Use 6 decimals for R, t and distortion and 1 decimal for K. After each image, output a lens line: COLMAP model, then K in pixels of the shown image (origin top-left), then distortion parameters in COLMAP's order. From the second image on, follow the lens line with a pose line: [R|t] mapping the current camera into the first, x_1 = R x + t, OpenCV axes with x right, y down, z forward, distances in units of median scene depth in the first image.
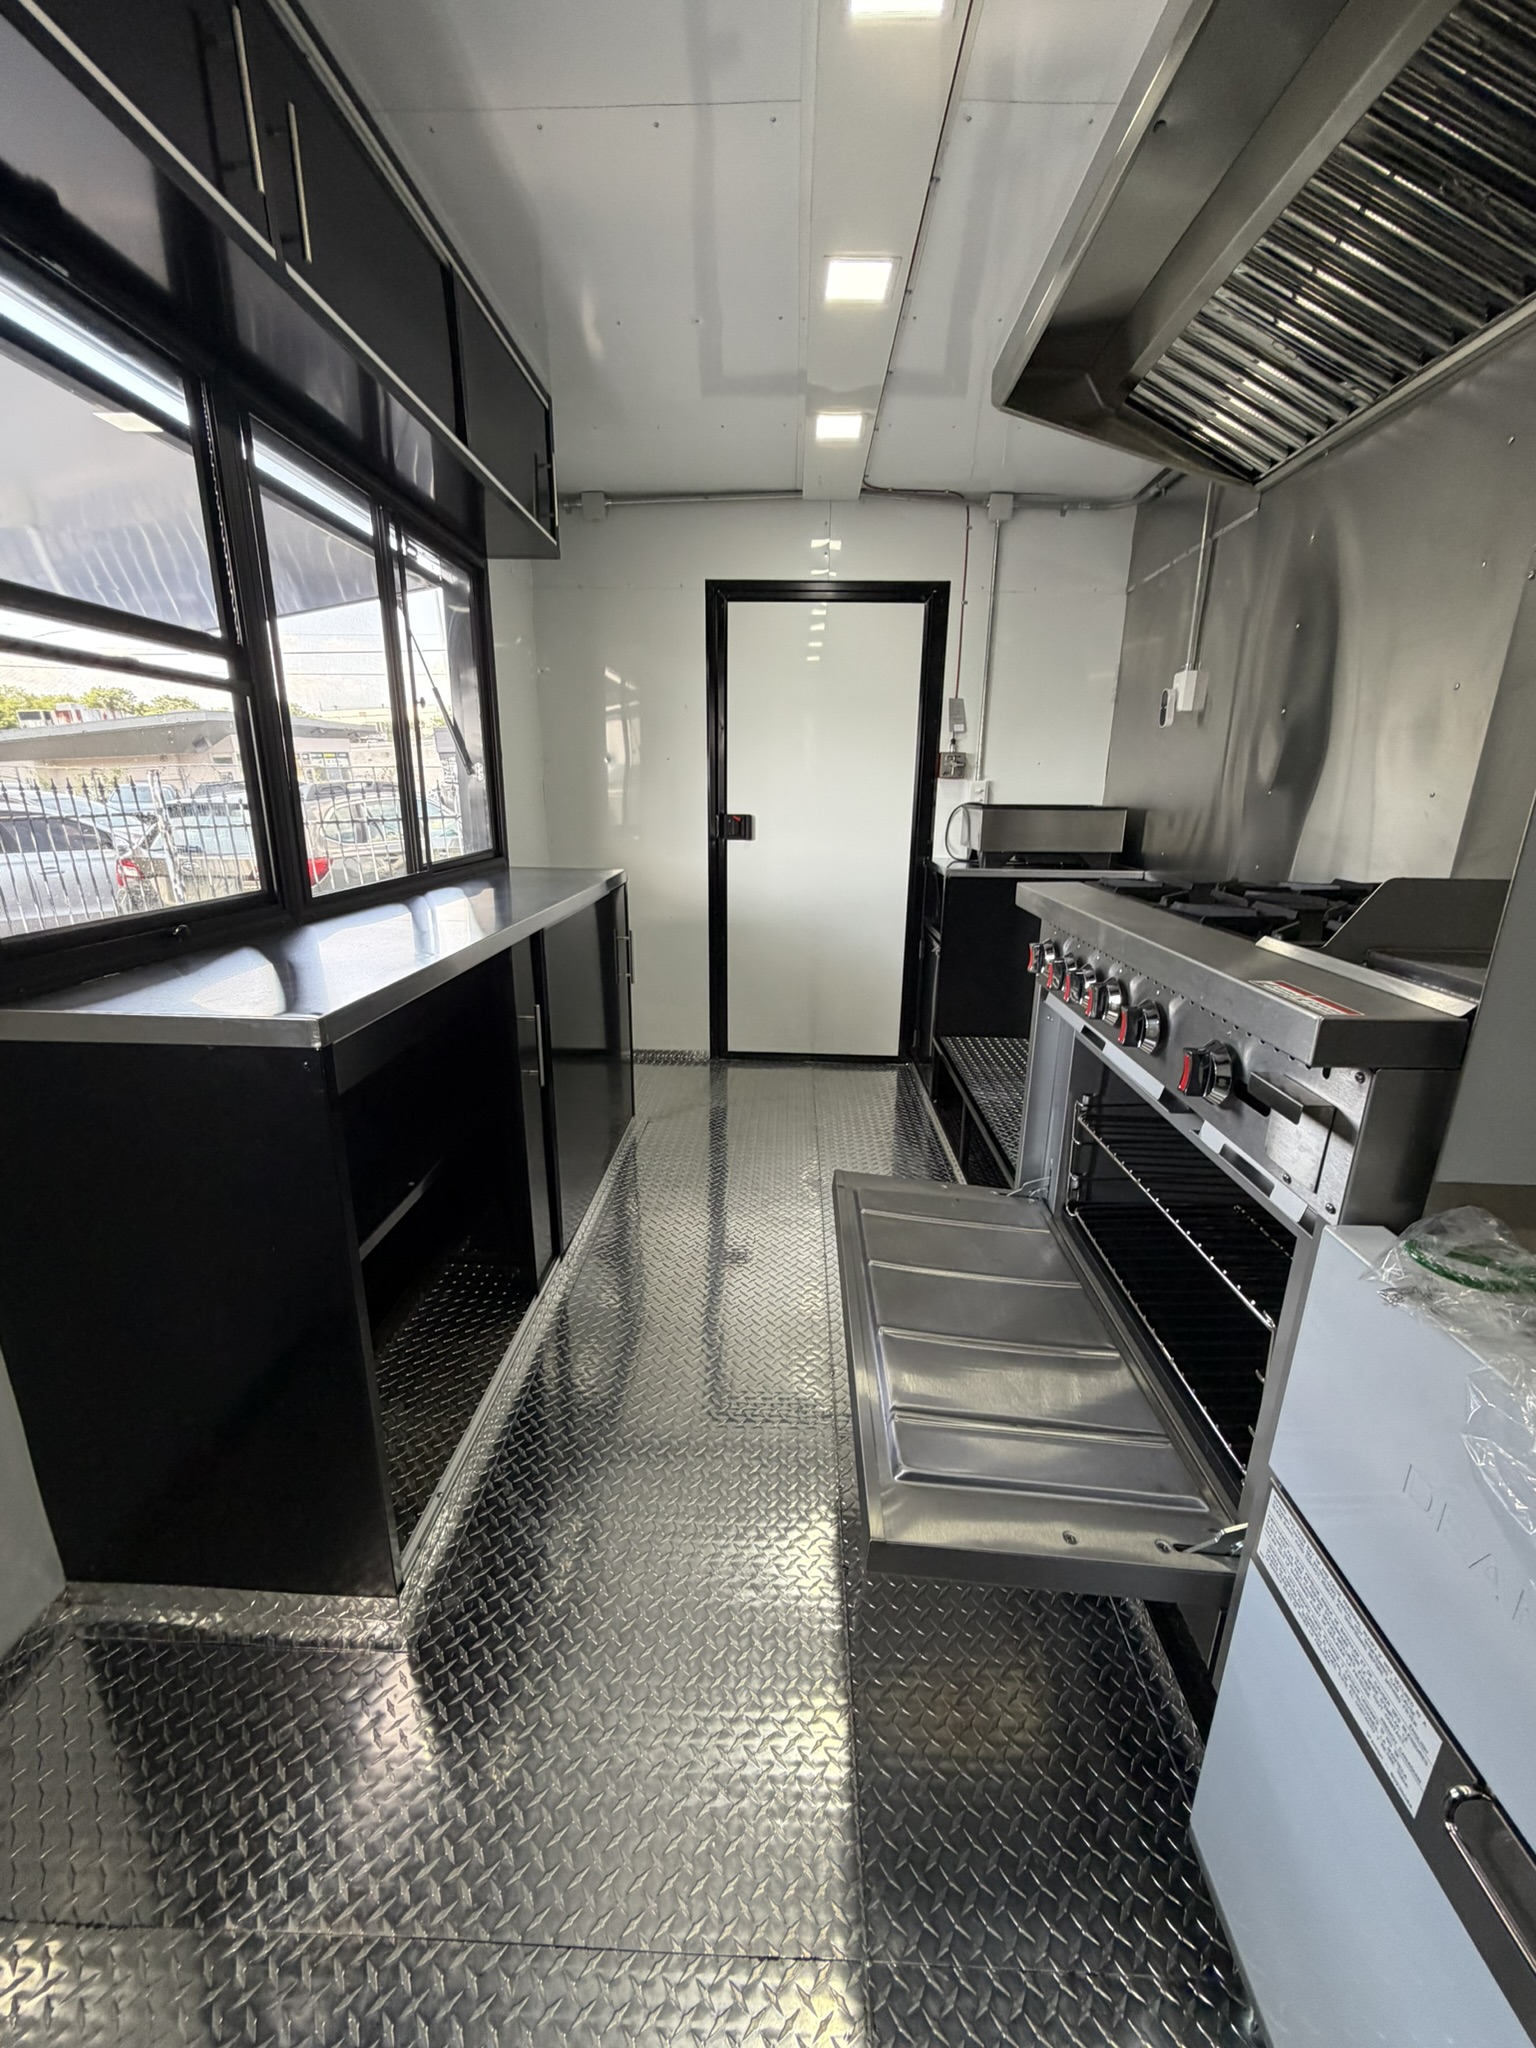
lens RADIAL K [[812.4, 0, 771.5], [0, 812.4, 1014.5], [0, 0, 1]] dist [0.000333, -0.000664]
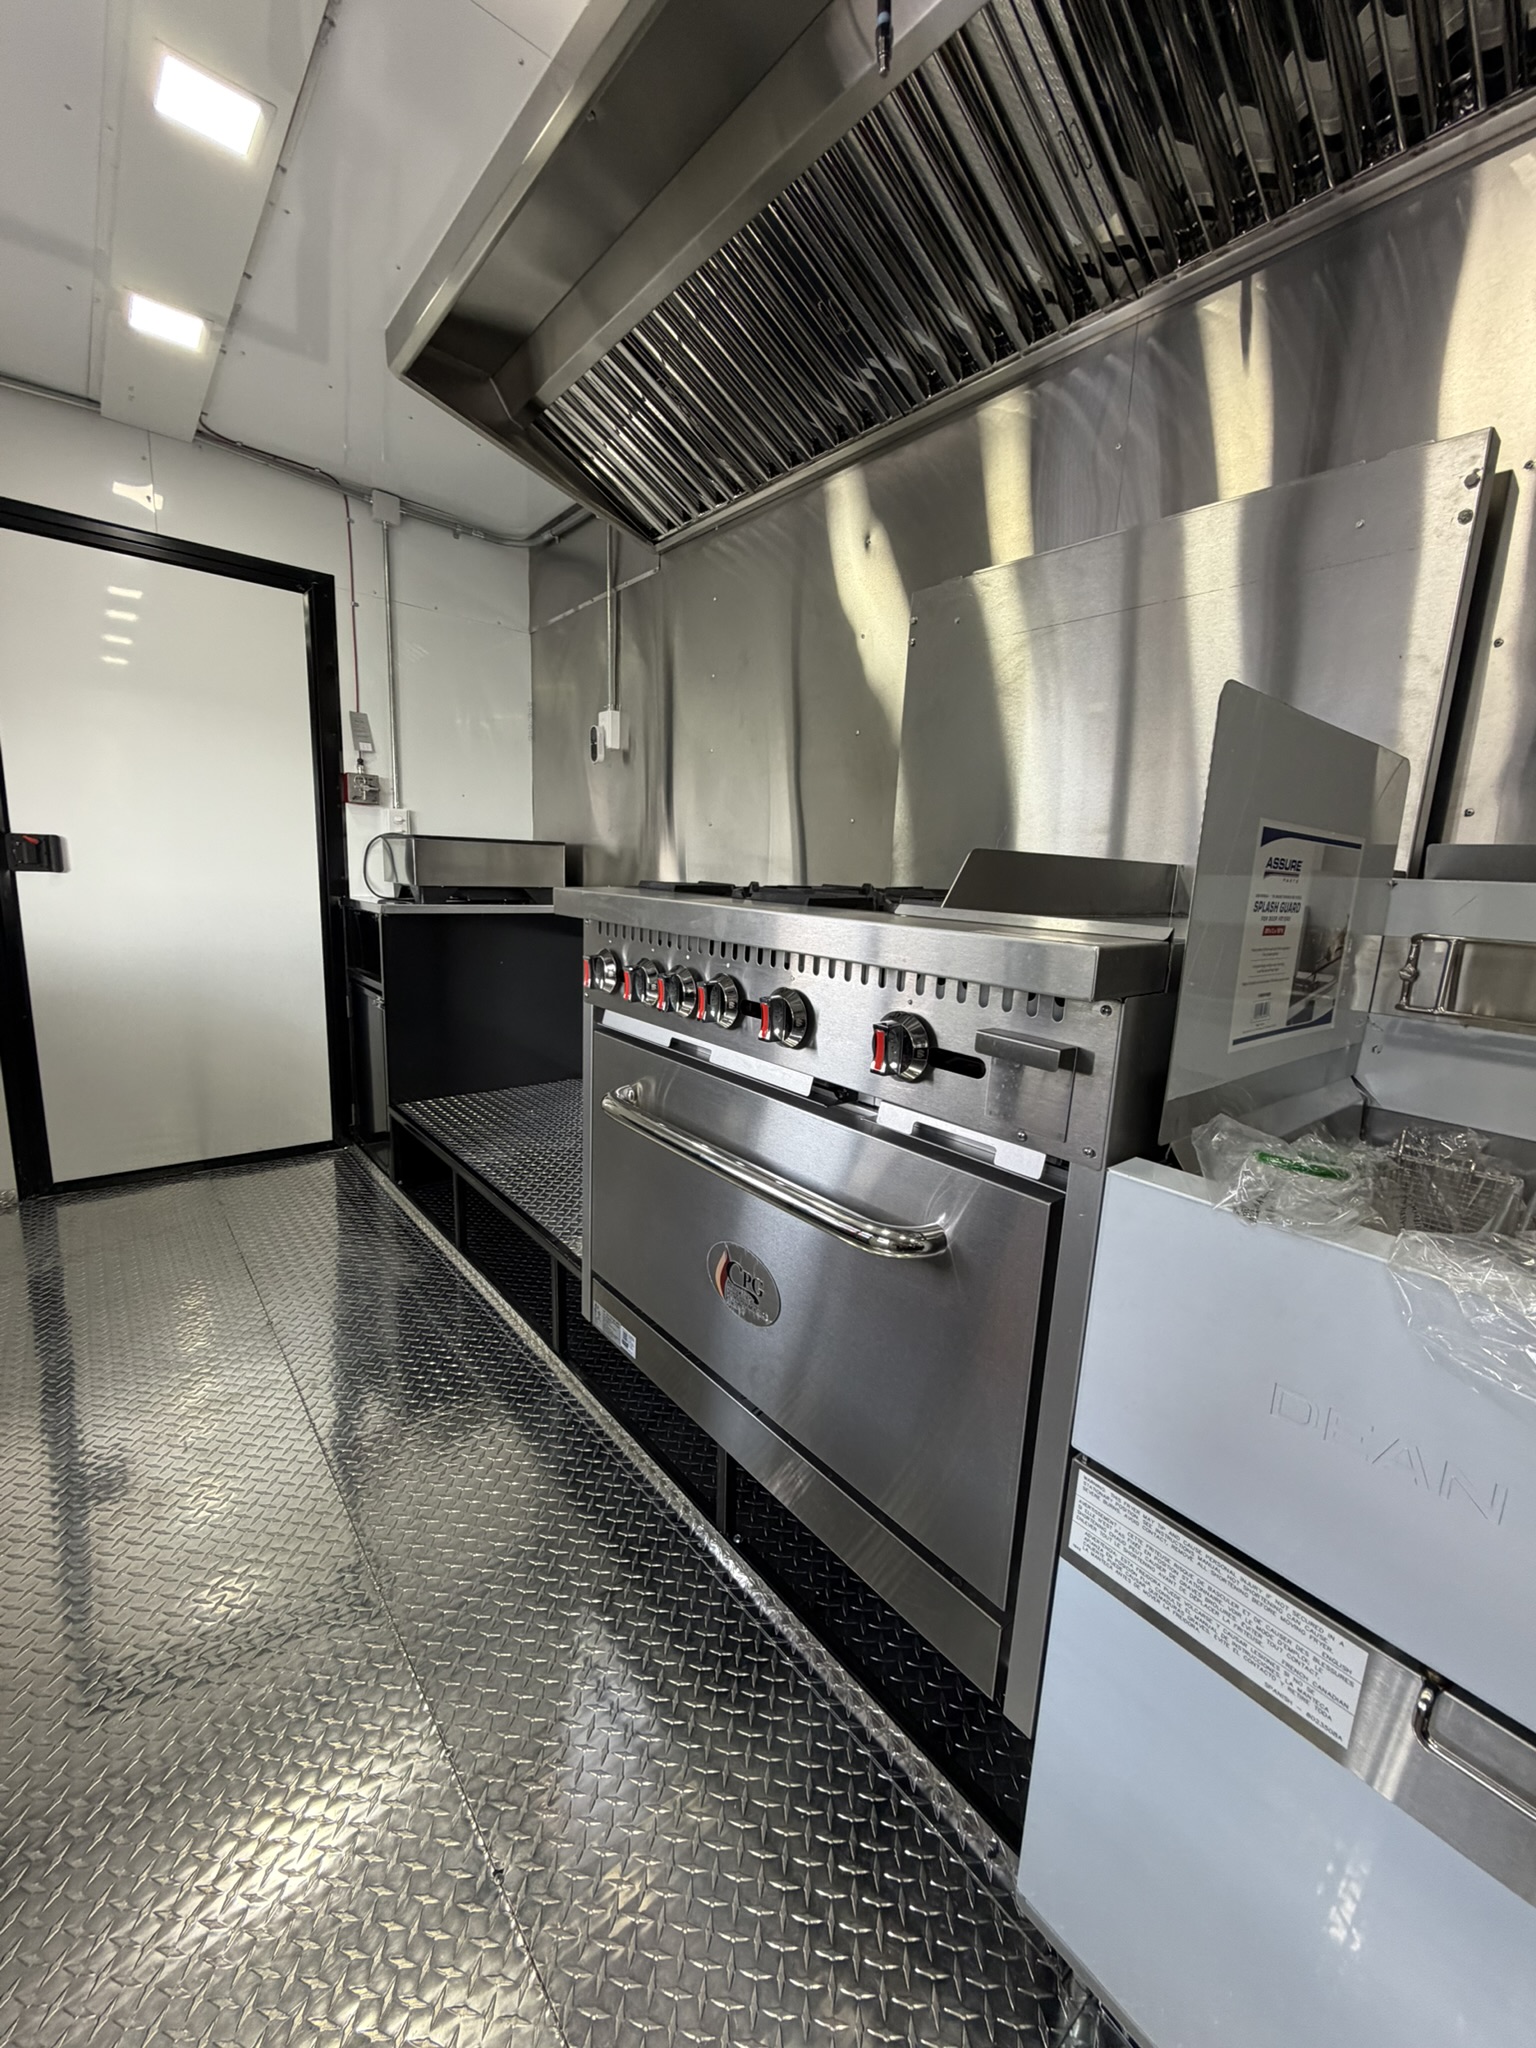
lens RADIAL K [[812.4, 0, 771.5], [0, 812.4, 1014.5], [0, 0, 1]] dist [0.000333, -0.000664]
pose [[0.746413, -0.098288, 0.658185, -0.046555], [0.147083, 0.988939, -0.019118, 0.008915], [-0.649026, 0.111078, 0.752613, 0.110435]]
